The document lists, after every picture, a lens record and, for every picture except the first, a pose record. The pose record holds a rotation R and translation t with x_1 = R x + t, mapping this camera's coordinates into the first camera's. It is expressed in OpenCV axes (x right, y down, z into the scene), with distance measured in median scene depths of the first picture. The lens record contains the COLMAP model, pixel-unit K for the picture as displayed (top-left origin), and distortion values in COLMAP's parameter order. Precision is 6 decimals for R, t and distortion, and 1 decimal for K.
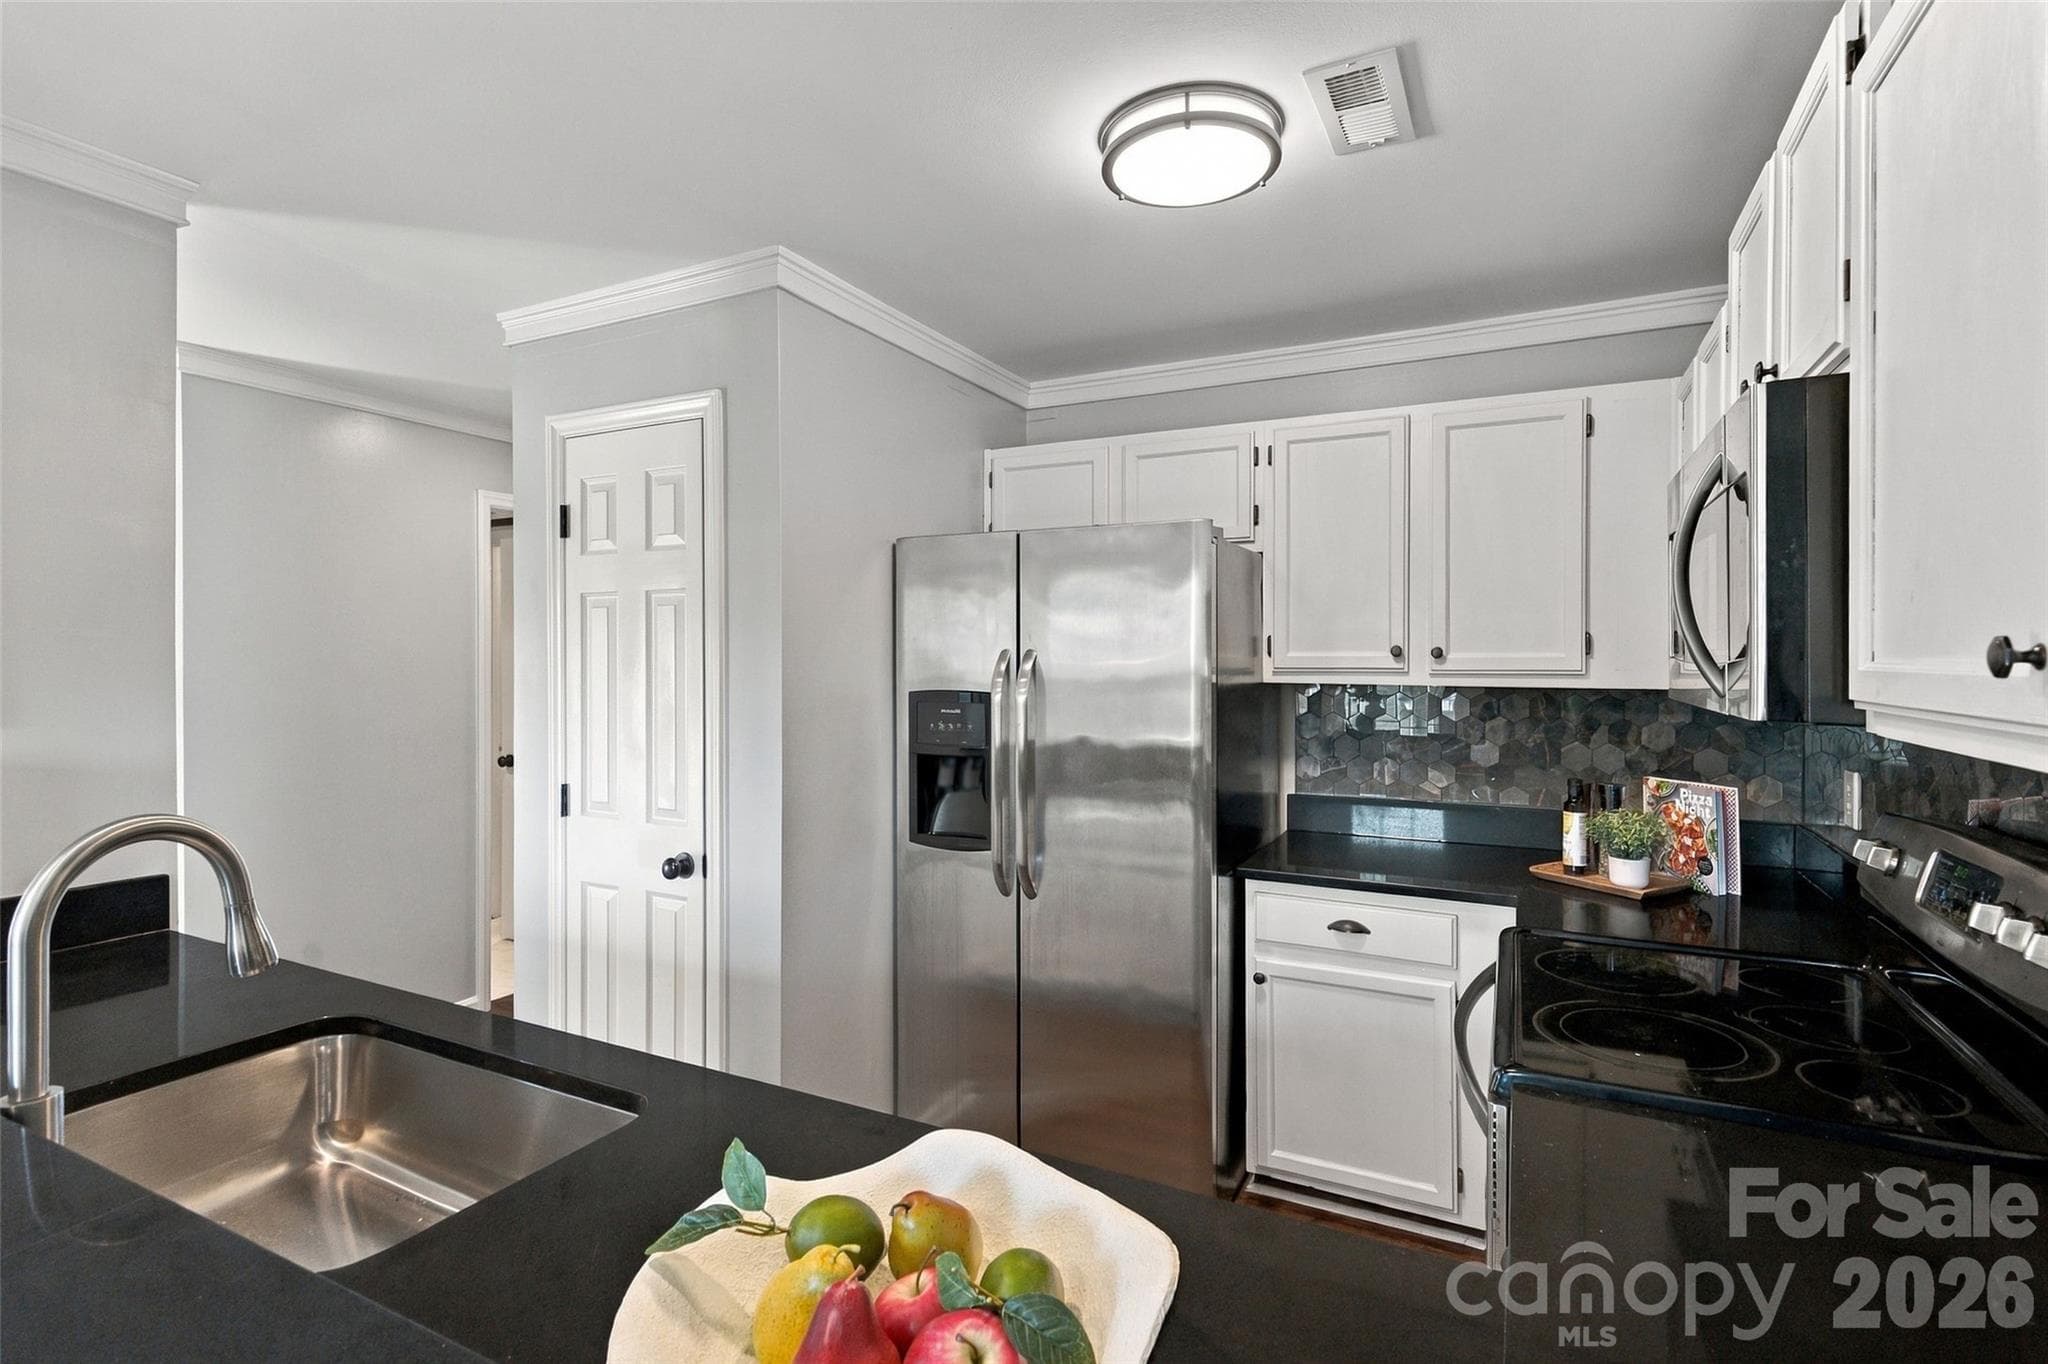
lens RADIAL K [[969.9, 0, 1029.4], [0, 969.9, 670.2], [0, 0, 1]] dist [0.027577, -0.032805]
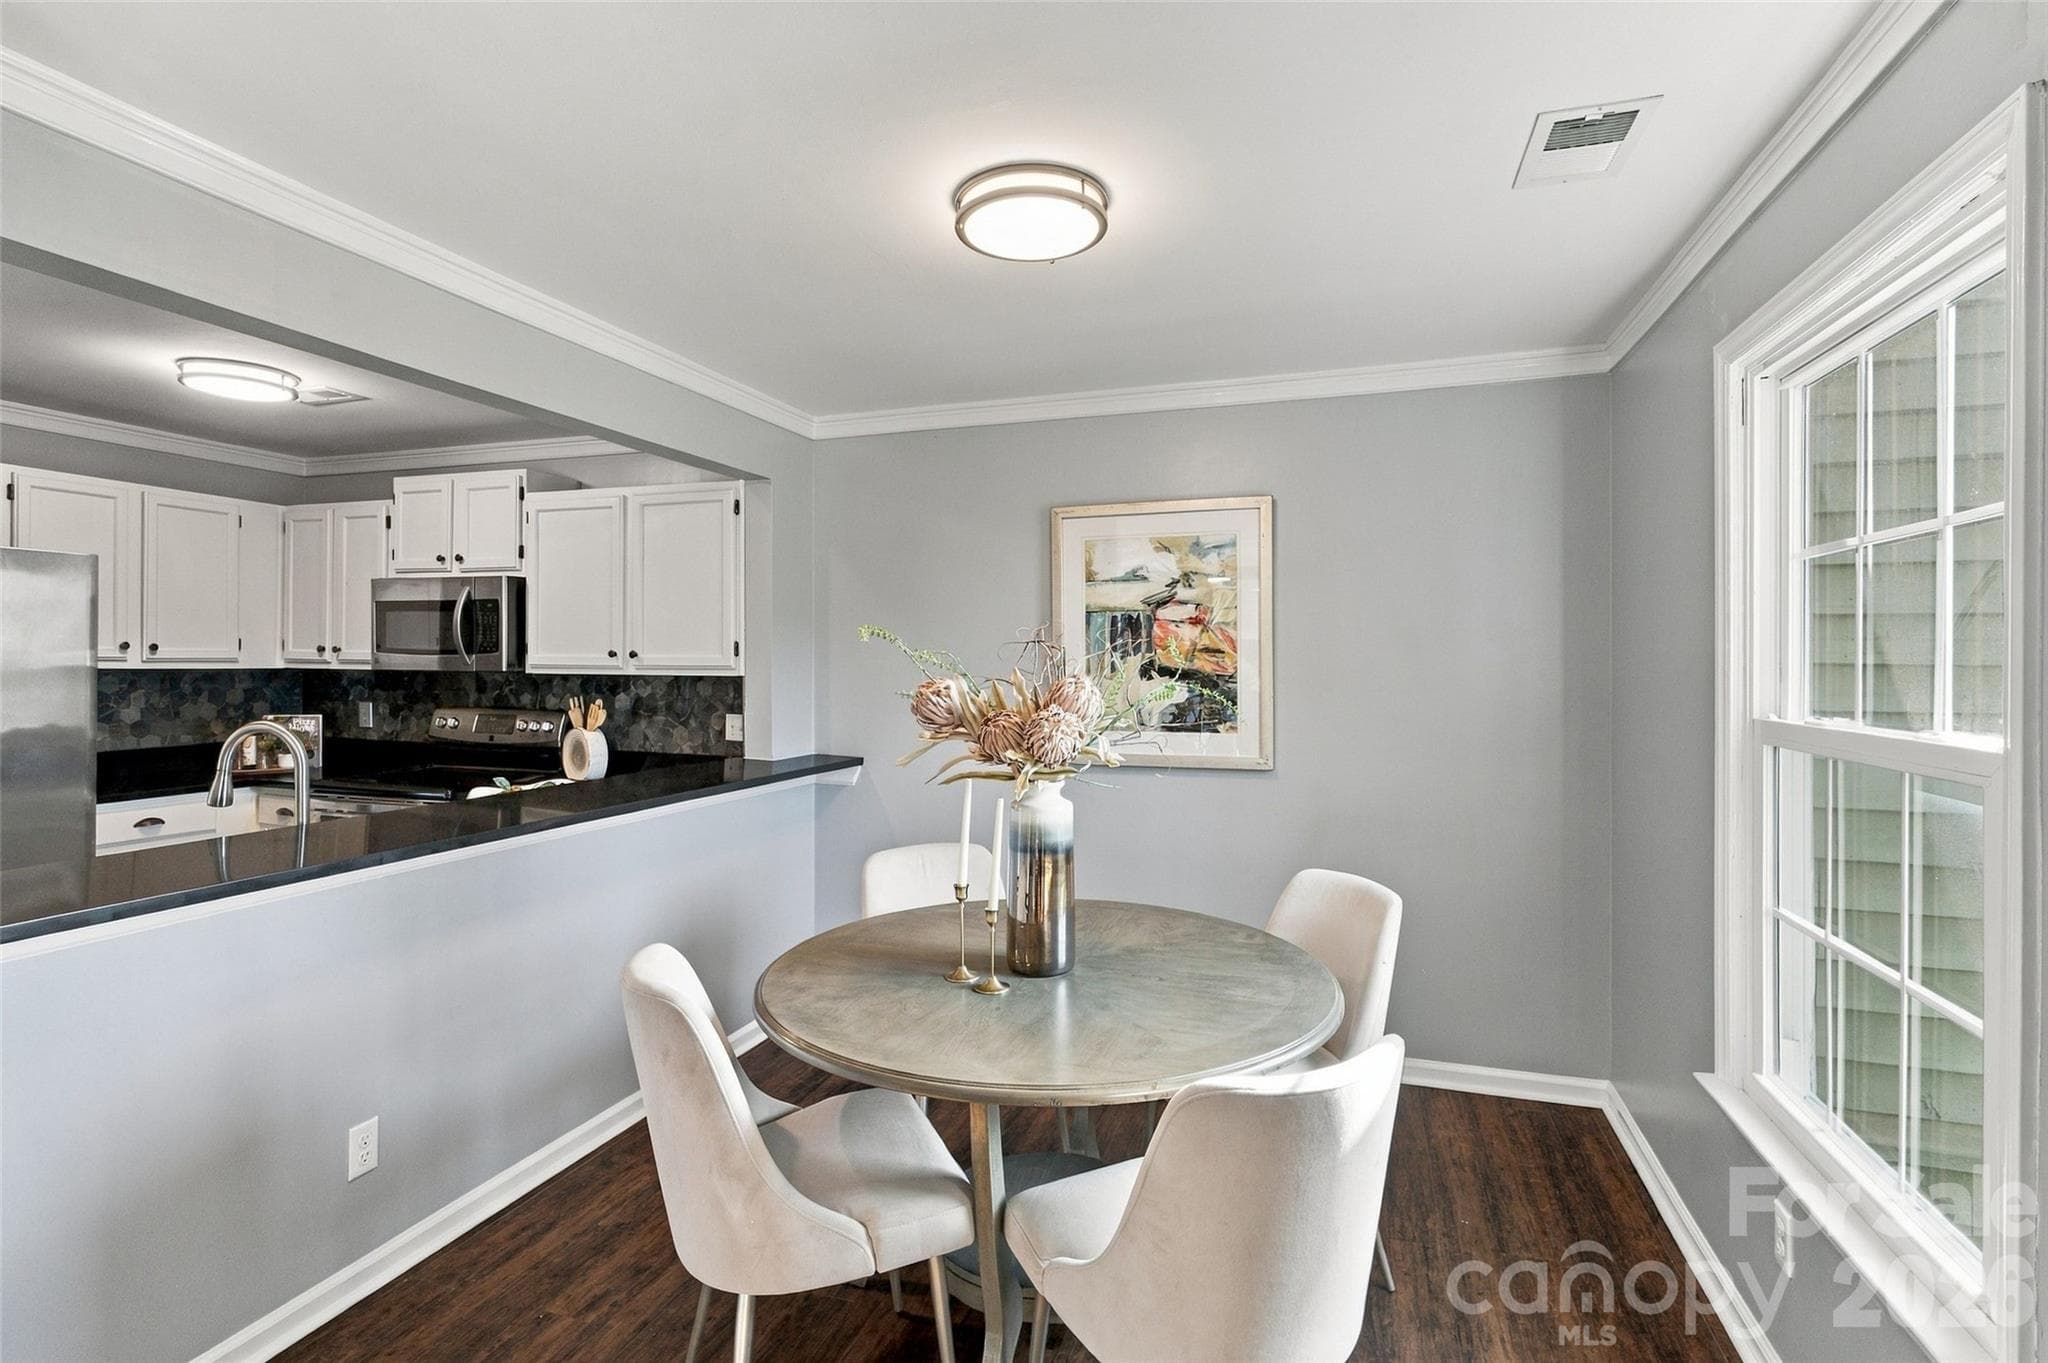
lens RADIAL K [[993.5, 0, 1020.4], [0, 993.5, 657.2], [0, 0, 1]] dist [-0.002229, -0.000051]
pose [[-0.140030, 0.002613, 0.990144, -1.374804], [0.003903, 0.999990, -0.002087, 0.007148], [-0.990140, 0.003572, -0.140039, -0.155484]]
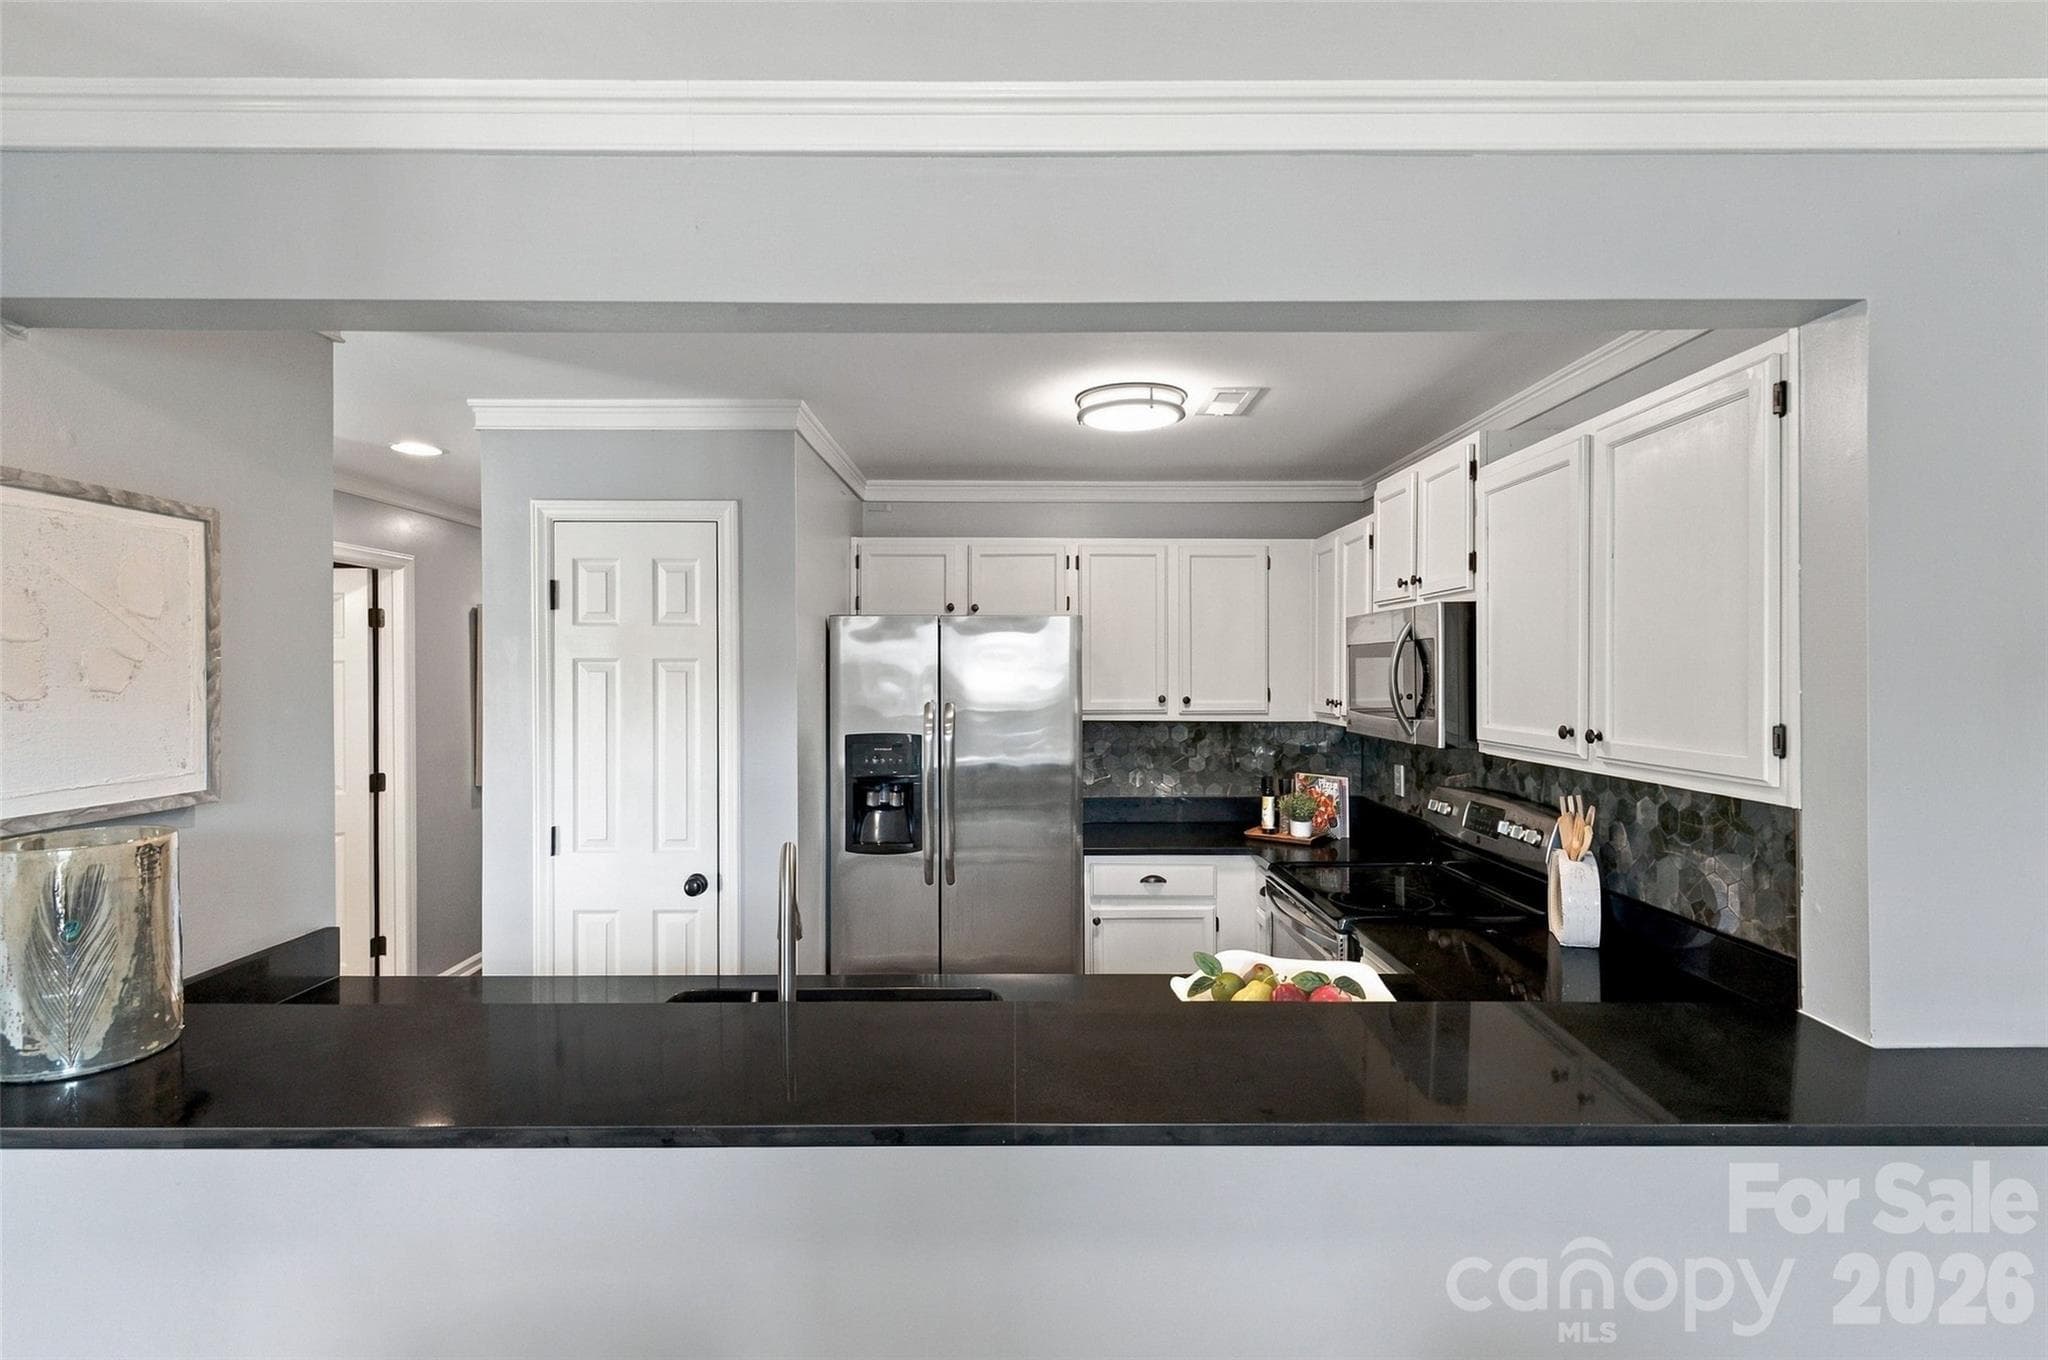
lens RADIAL K [[967.8, 0, 1024.0], [0, 967.8, 680.0], [0, 0, 1]] dist [0.000033, -0.000190]
pose [[0.890632, -0.005060, 0.454696, -0.524949], [0.006296, 0.999979, -0.001204, -0.050346], [-0.454680, 0.003935, 0.890646, -0.264829]]
